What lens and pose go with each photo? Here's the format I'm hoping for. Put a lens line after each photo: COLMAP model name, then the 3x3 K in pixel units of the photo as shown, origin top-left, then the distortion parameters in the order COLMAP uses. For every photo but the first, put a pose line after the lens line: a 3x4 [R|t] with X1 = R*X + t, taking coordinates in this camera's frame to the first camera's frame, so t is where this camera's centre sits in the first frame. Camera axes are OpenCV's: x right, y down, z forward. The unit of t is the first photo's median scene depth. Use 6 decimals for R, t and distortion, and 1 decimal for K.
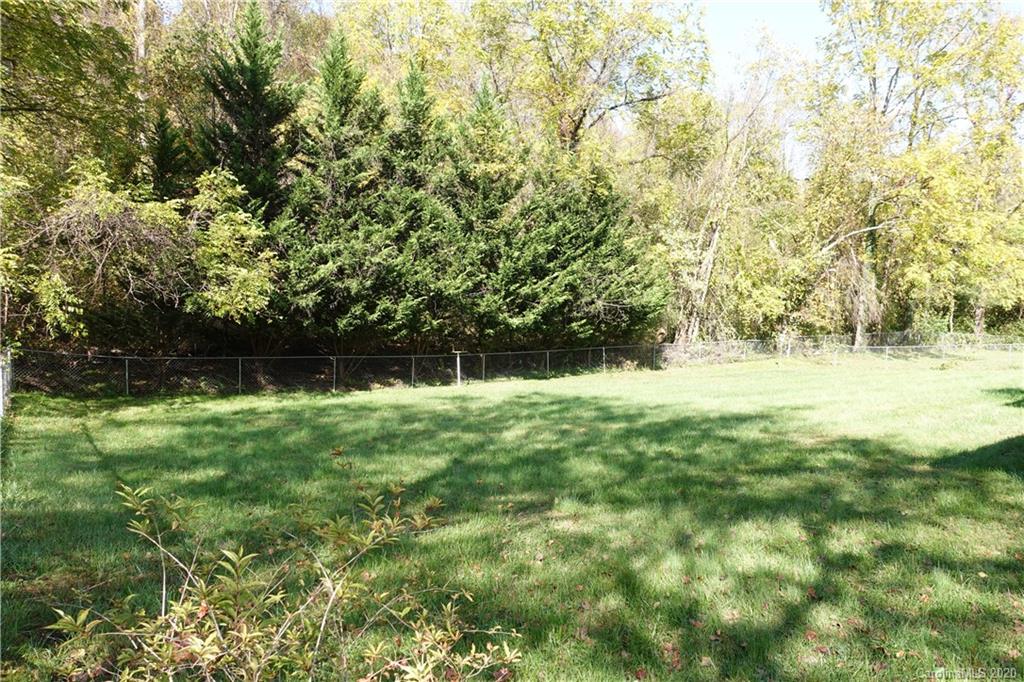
lens RADIAL K [[682.4, 0, 513.1], [0, 682.4, 343.9], [0, 0, 1]] dist [0.001081, -0.001216]
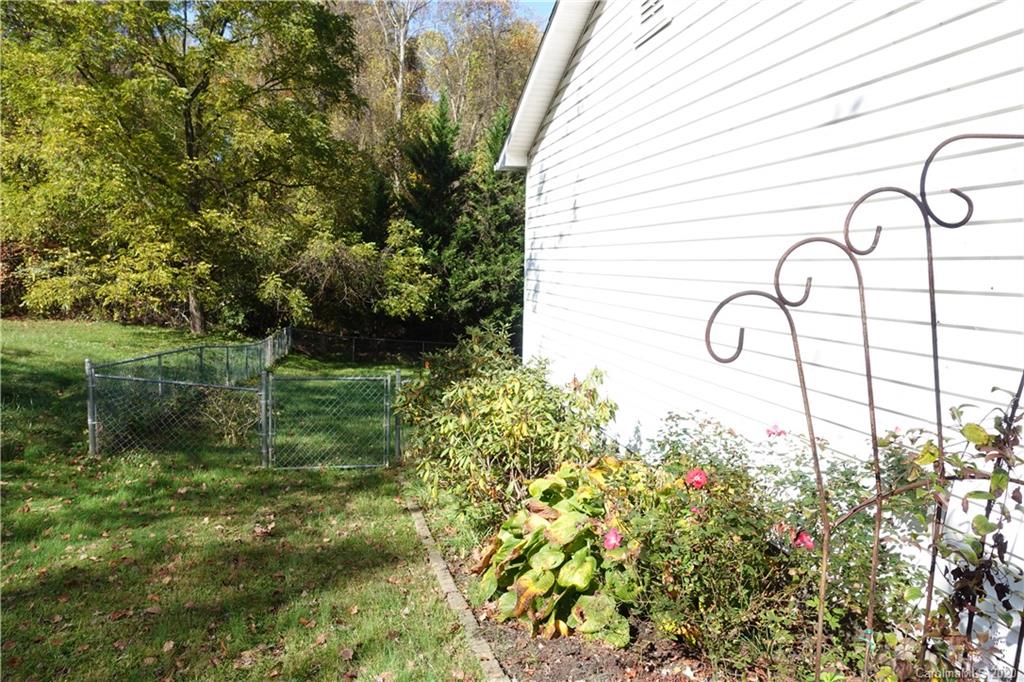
lens RADIAL K [[682.4, 0, 511.1], [0, 682.4, 339.2], [0, 0, 1]] dist [0.001081, -0.001216]
pose [[0.923377, 0.059725, -0.379221, 0.345902], [-0.059658, 0.998147, 0.011939, -0.015897], [0.379231, 0.011599, 0.925229, -0.293720]]
